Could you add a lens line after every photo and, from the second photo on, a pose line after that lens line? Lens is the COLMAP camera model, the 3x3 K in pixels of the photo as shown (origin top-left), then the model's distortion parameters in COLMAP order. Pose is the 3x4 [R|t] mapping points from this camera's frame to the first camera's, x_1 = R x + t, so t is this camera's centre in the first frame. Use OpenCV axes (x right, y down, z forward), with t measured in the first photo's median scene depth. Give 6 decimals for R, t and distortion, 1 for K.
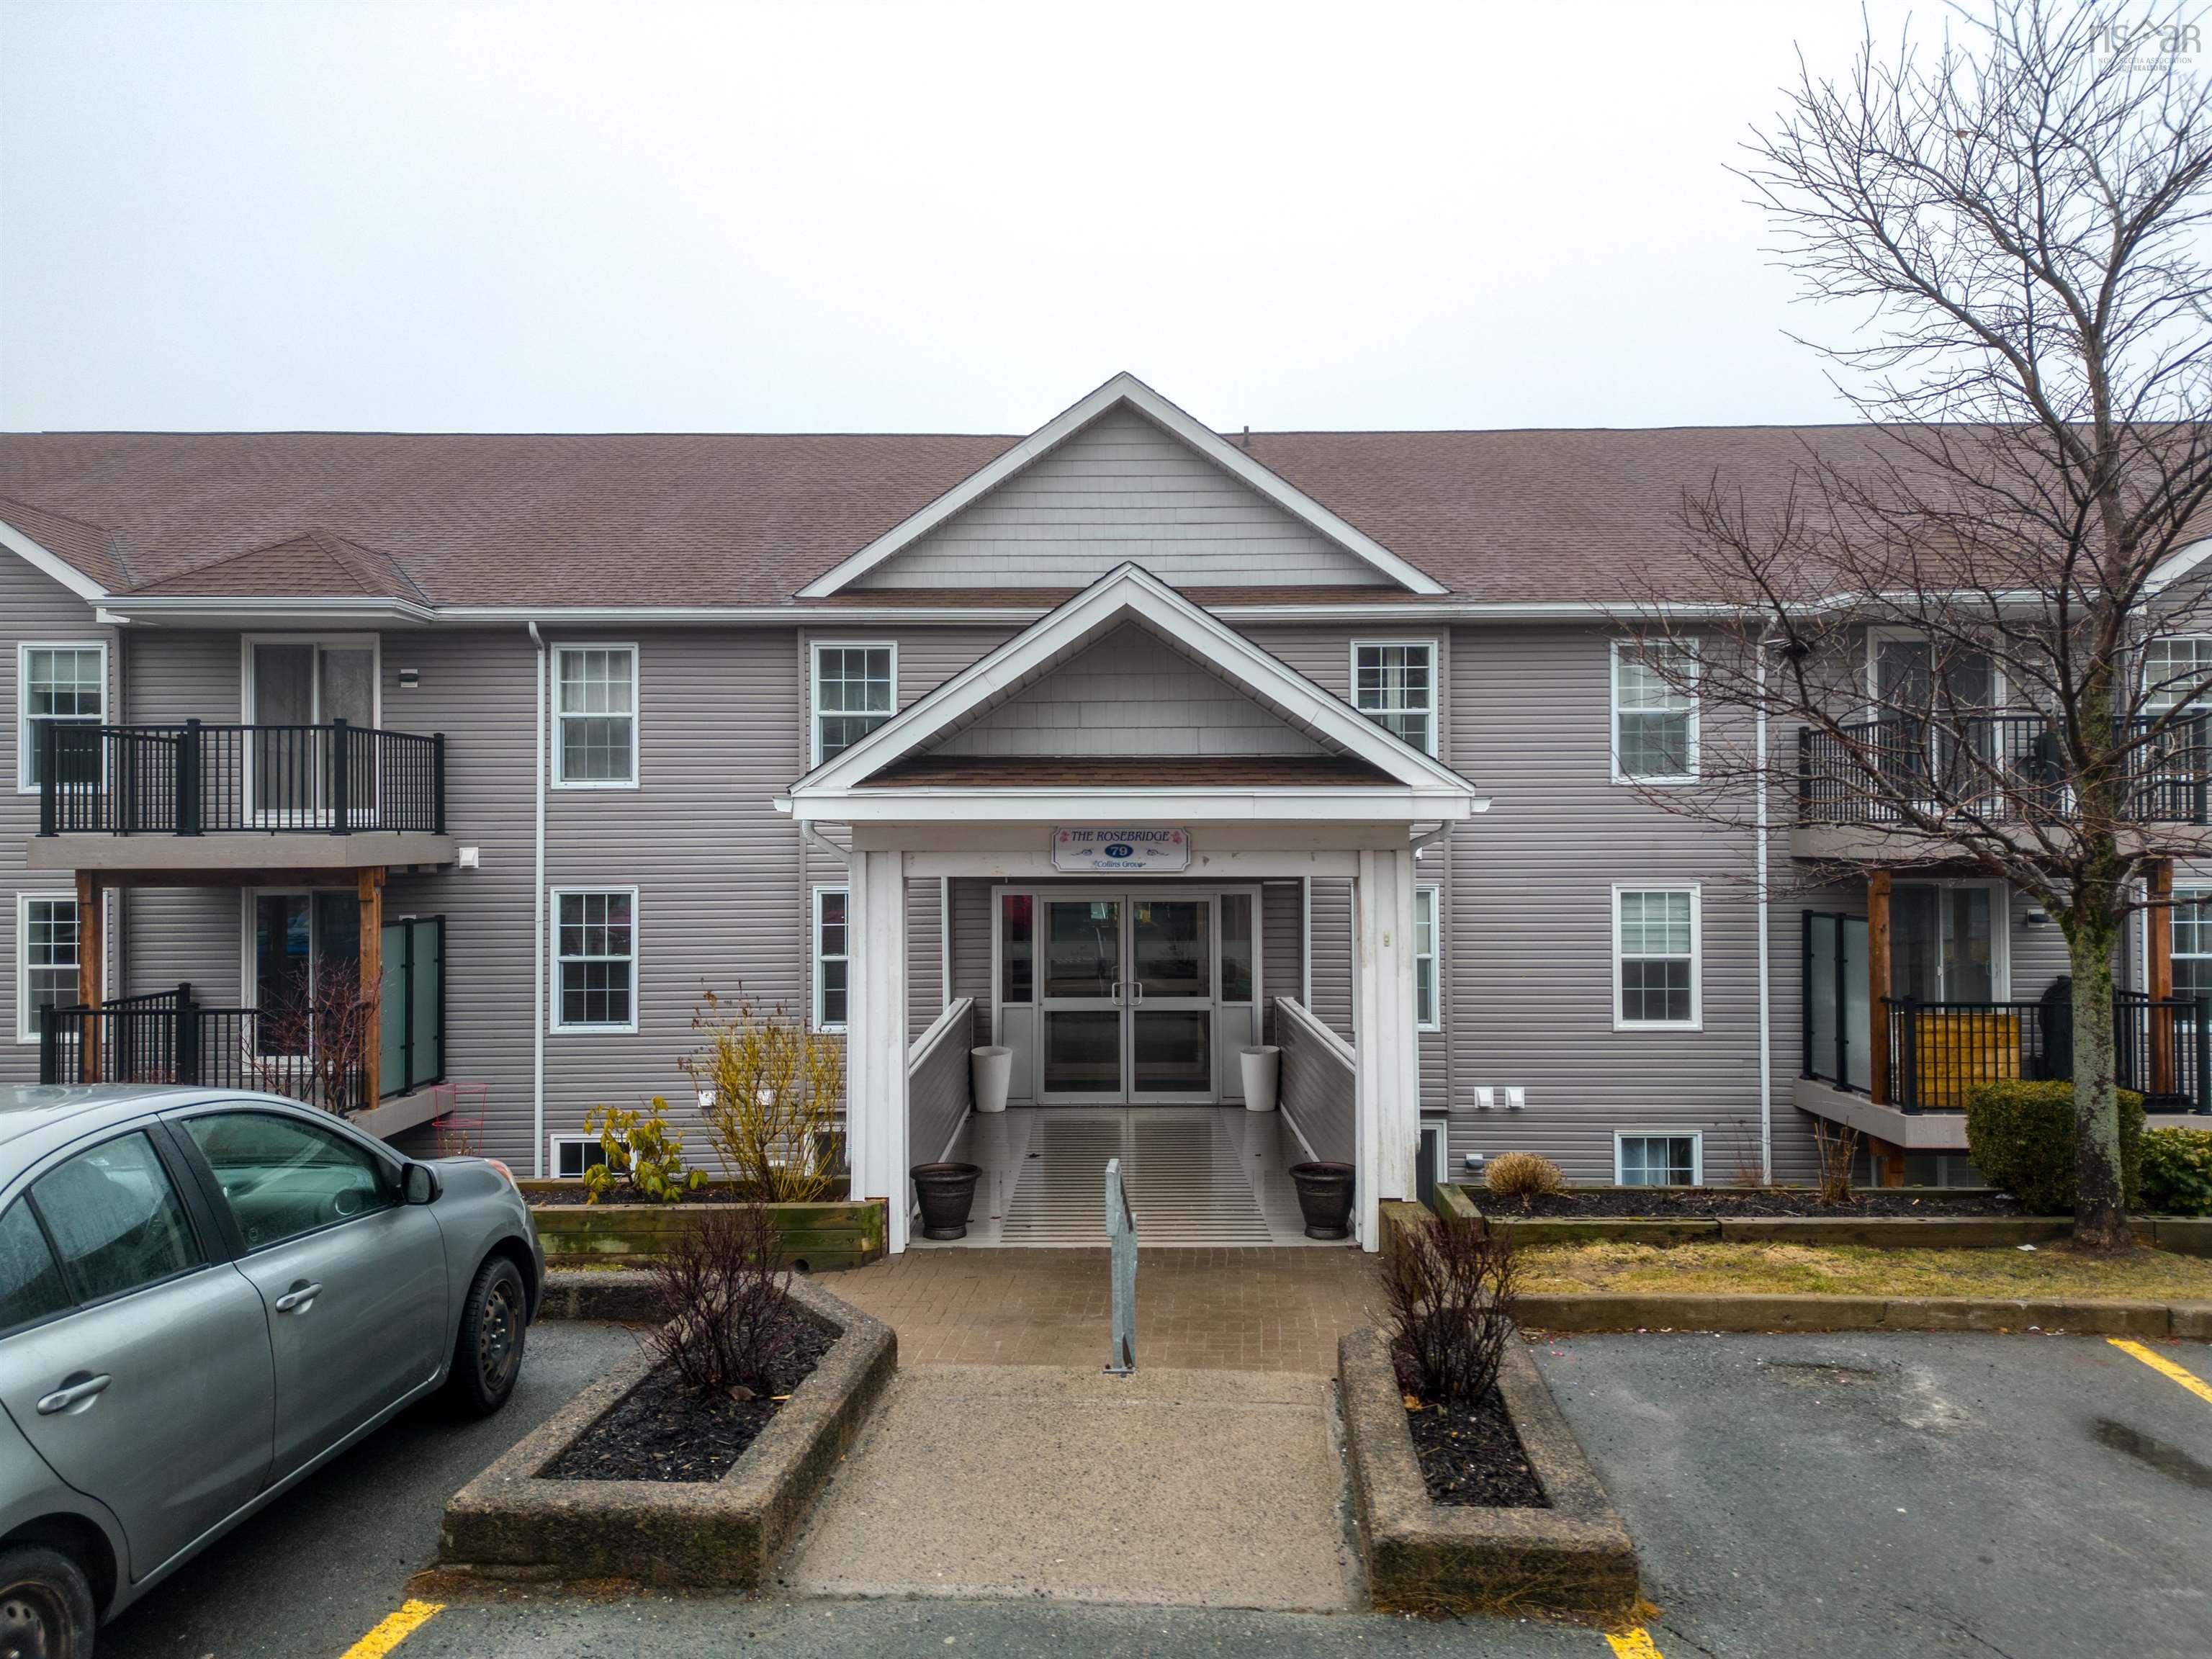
lens RADIAL K [[1543.9, 0, 1109.5], [0, 1543.9, 821.3], [0, 0, 1]] dist [0.025074, -0.021688]
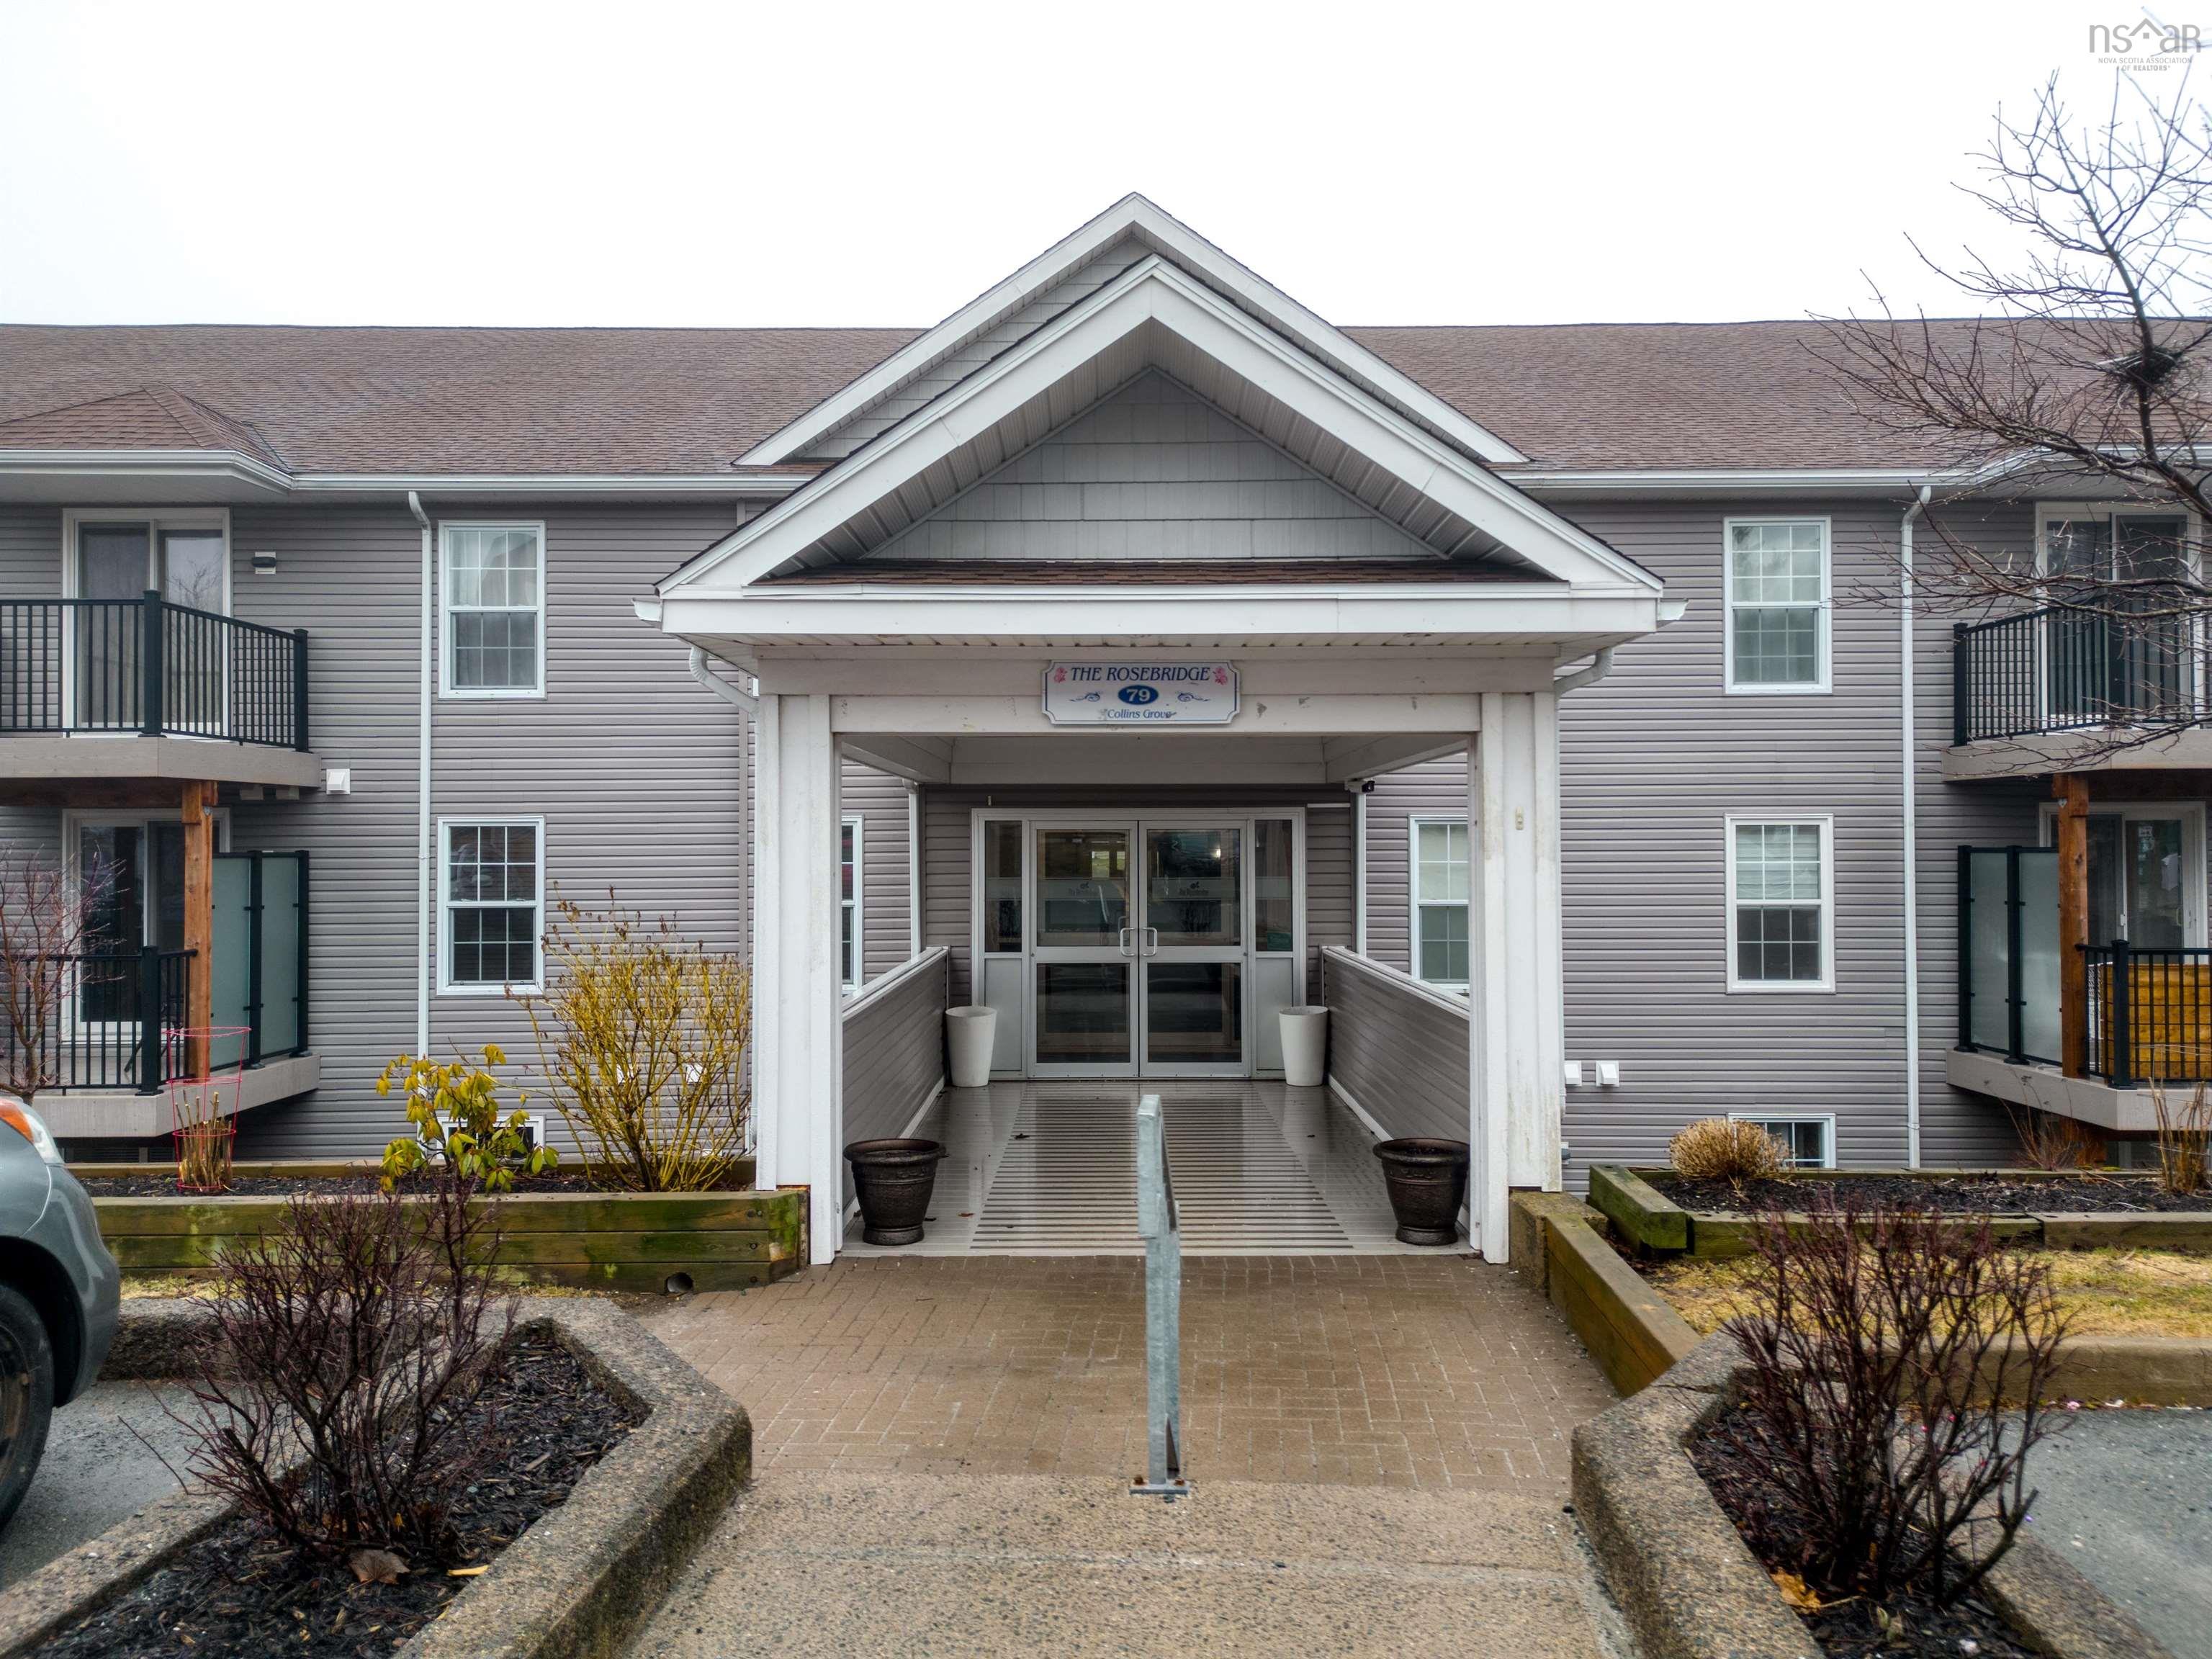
lens RADIAL K [[1543.9, 0, 1109.5], [0, 1543.9, 830.7], [0, 0, 1]] dist [0.025074, -0.021688]
pose [[0.999999, 0.001016, 0.001306, -0.005349], [-0.001019, 0.999997, 0.002191, 0.054613], [-0.001304, -0.002192, 0.999997, 0.201503]]
